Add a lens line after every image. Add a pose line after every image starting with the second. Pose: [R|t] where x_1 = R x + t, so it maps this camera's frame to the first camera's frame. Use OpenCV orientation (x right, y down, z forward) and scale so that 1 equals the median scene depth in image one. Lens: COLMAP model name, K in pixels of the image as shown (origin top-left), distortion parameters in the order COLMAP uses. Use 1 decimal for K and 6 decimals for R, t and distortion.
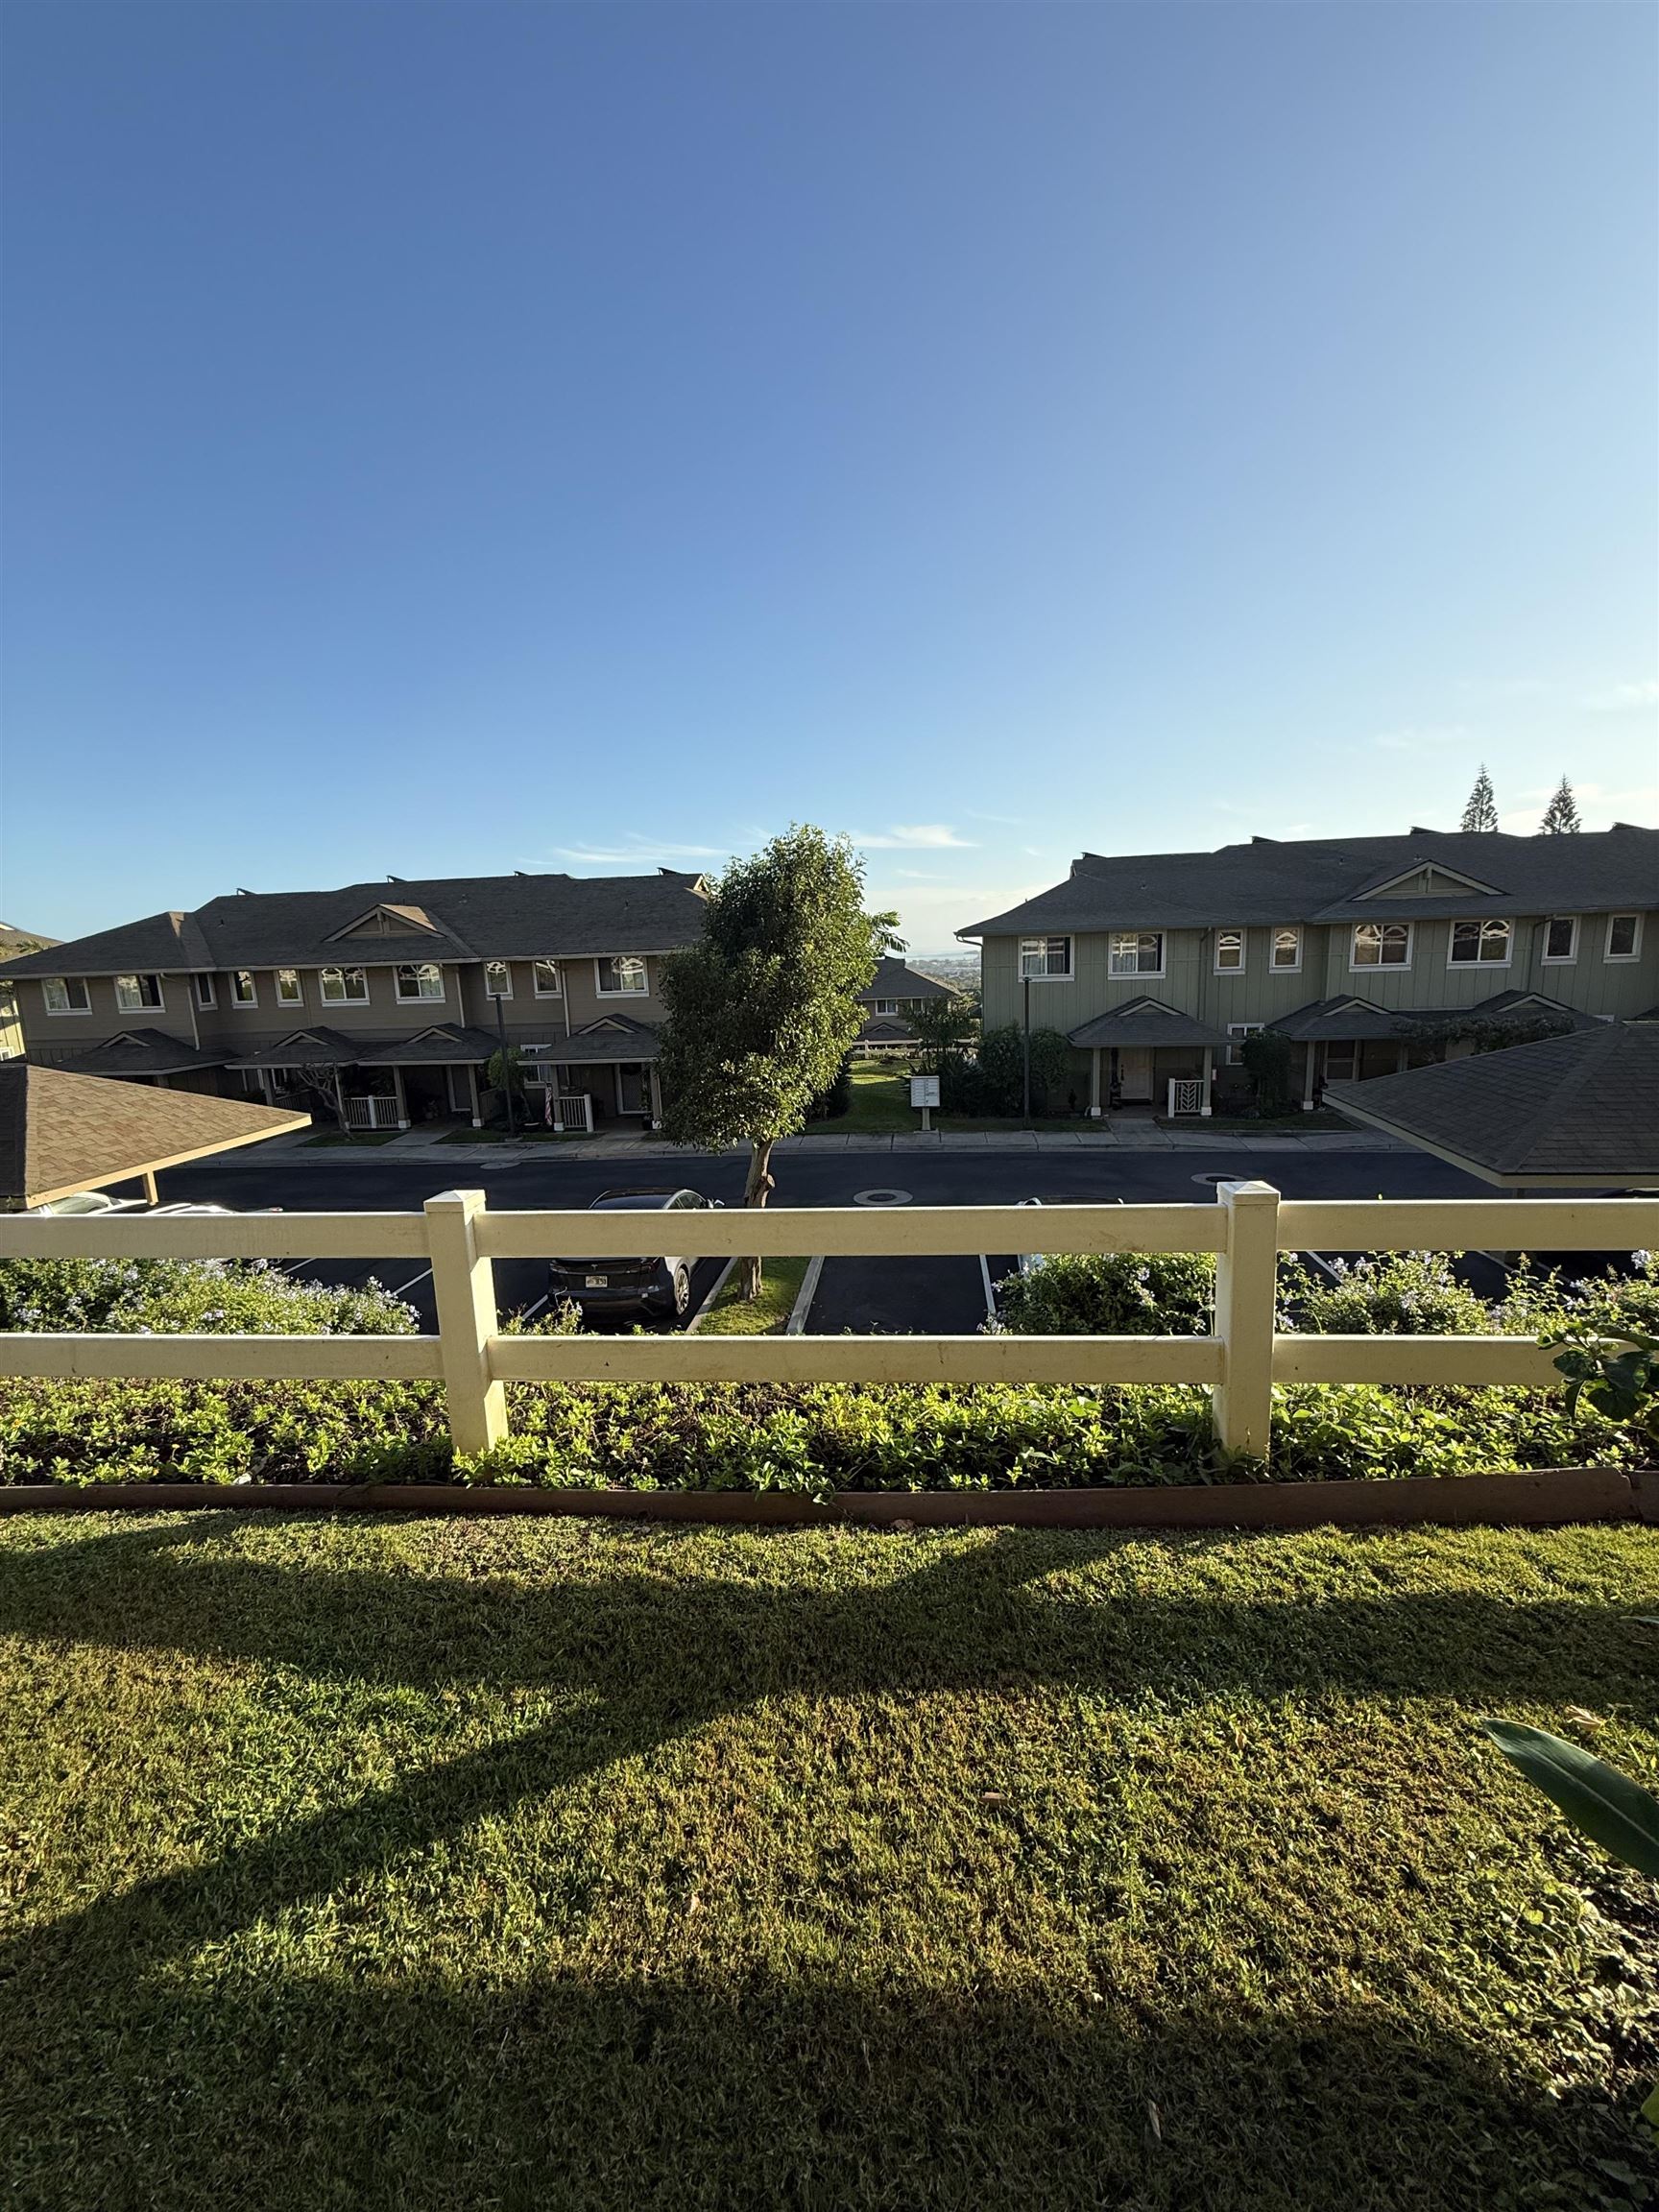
lens RADIAL K [[891.3, 0, 829.5], [0, 891.3, 1106.0], [0, 0, 1]] dist [0.000566, 0.000042]
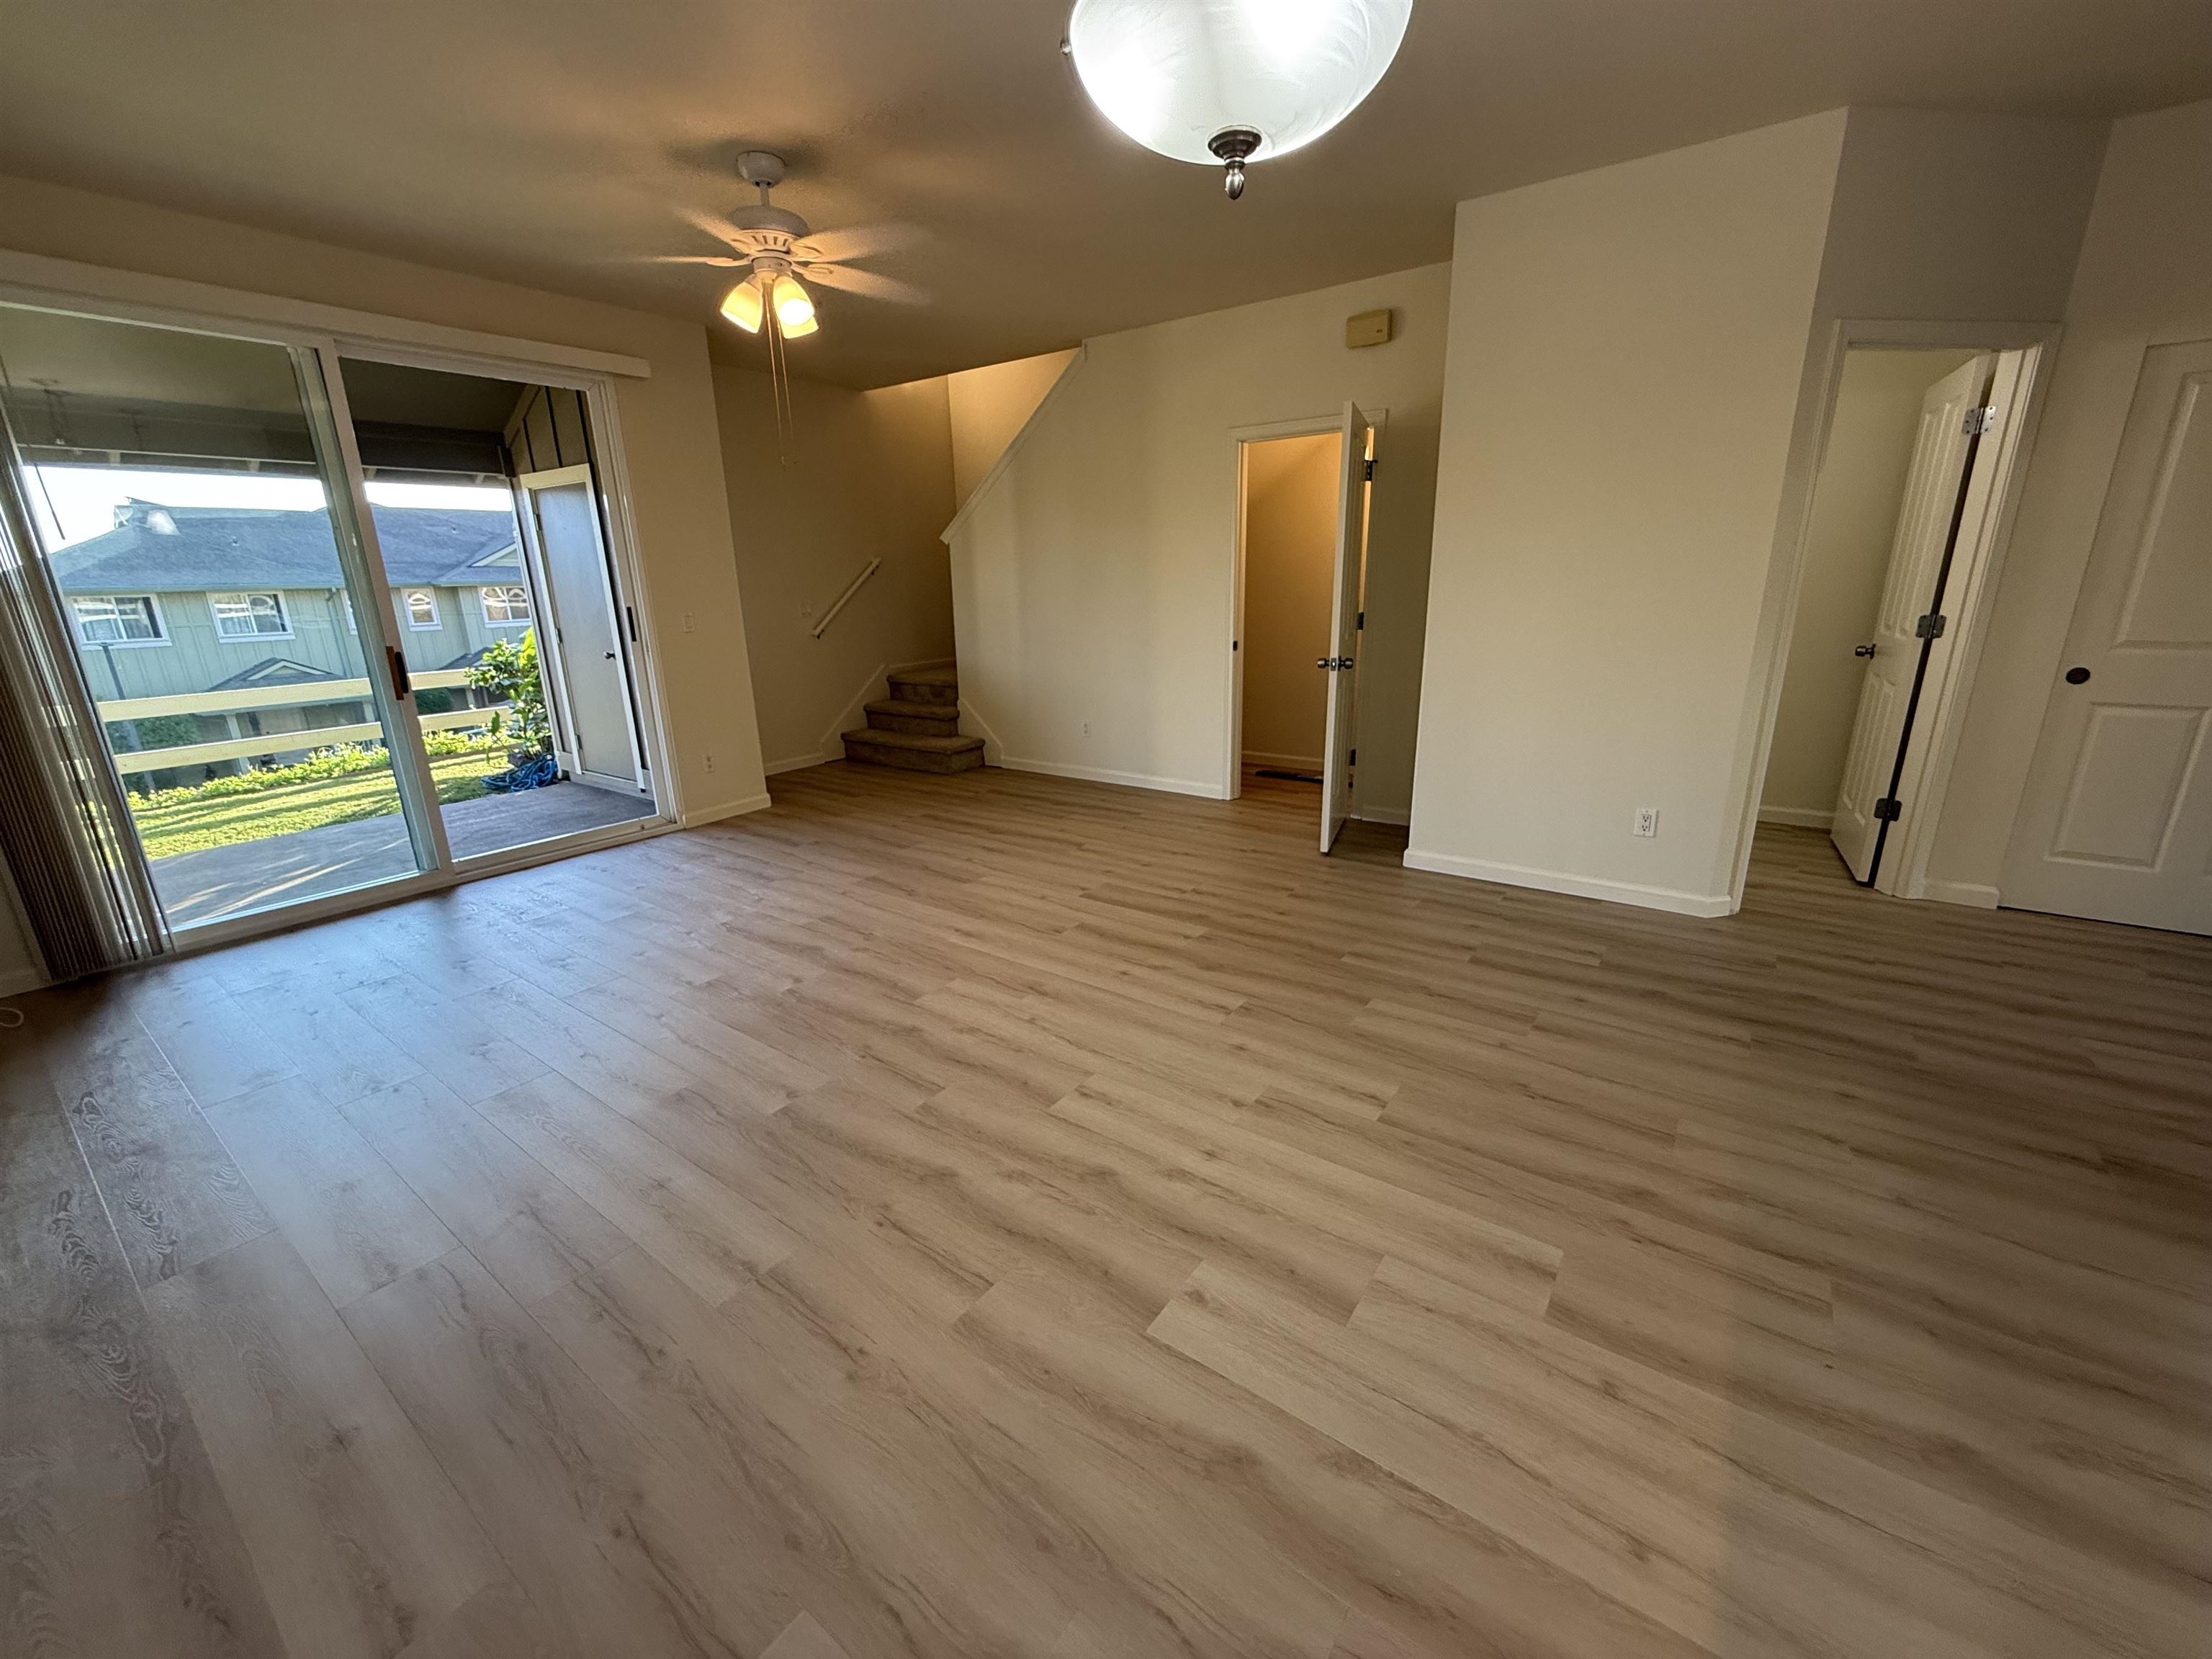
lens RADIAL K [[879.5, 0, 1106.5], [0, 879.5, 825.5], [0, 0, 1]] dist [0.001243, -0.000043]
pose [[0.444033, -0.221357, 0.868237, -0.109620], [0.164983, 0.972634, 0.163597, 0.046581], [-0.880690, 0.070602, 0.468402, -0.237165]]
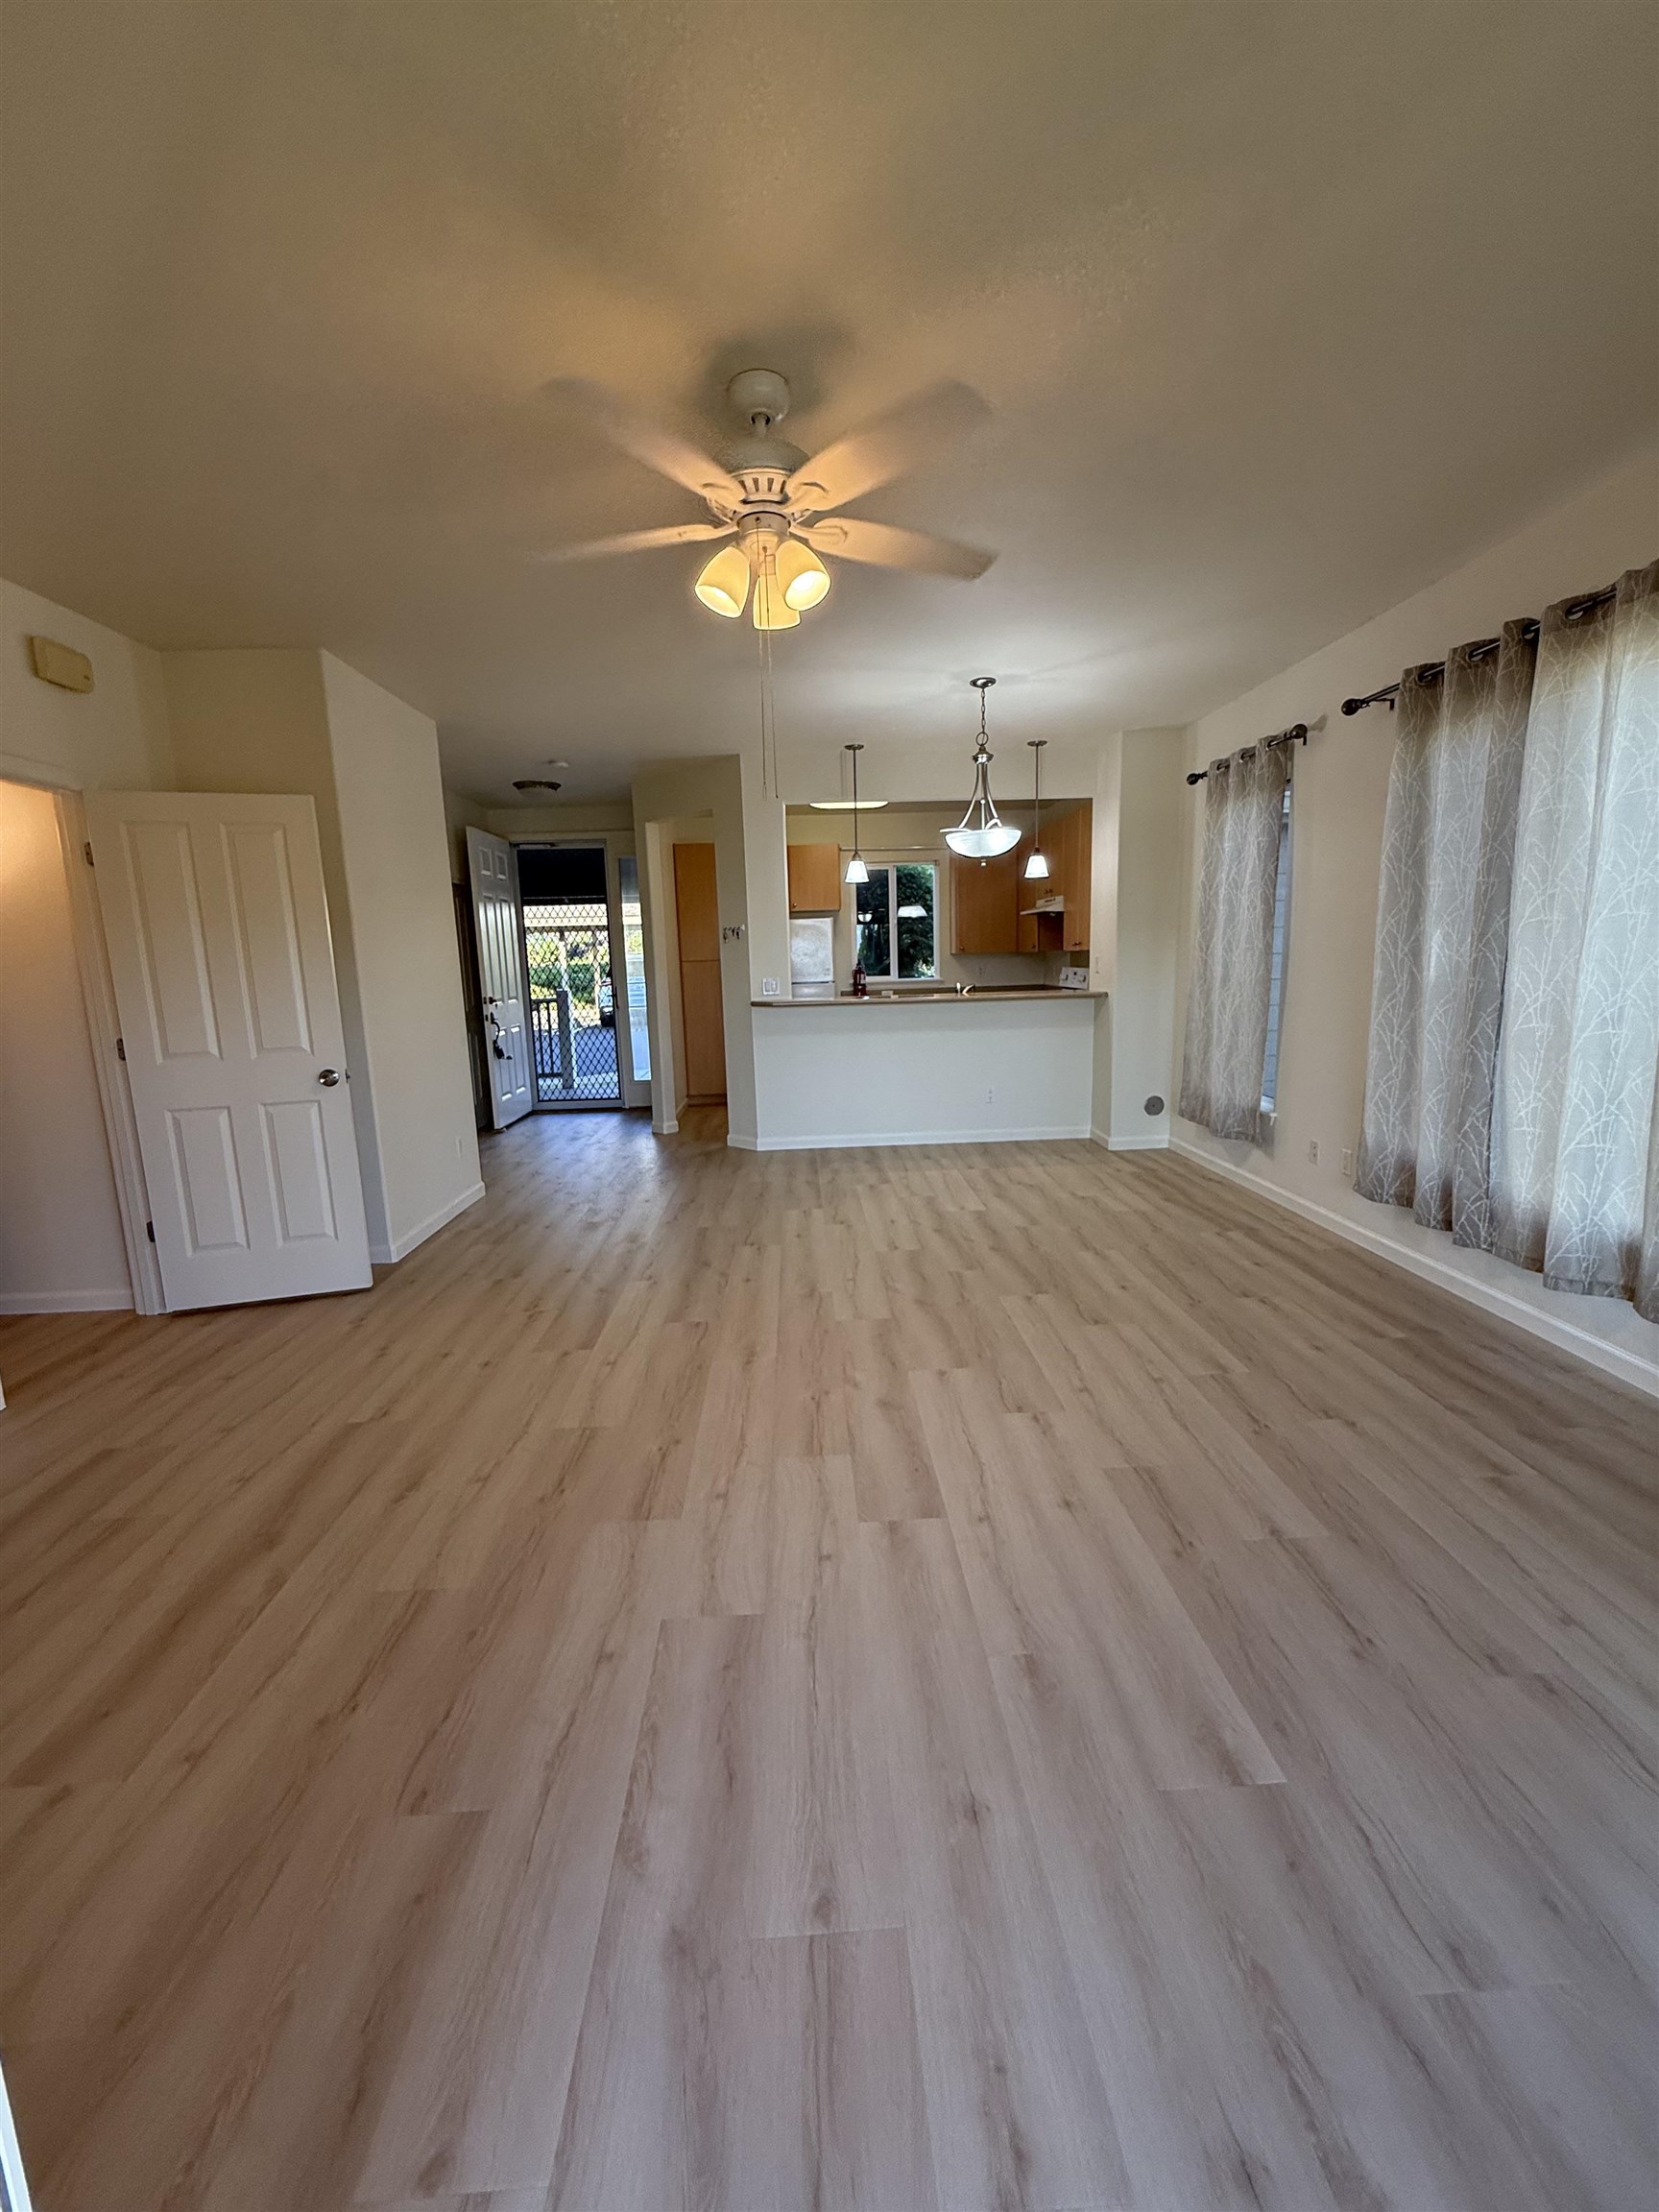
lens RADIAL K [[881.1, 0, 833.9], [0, 881.1, 1103.4], [0, 0, 1]] dist [-0.001090, -0.000128]
pose [[-0.975552, 0.101012, -0.195180, -0.012786], [0.028929, 0.939408, 0.341580, 0.014483], [0.217858, 0.327582, -0.919363, -0.079424]]
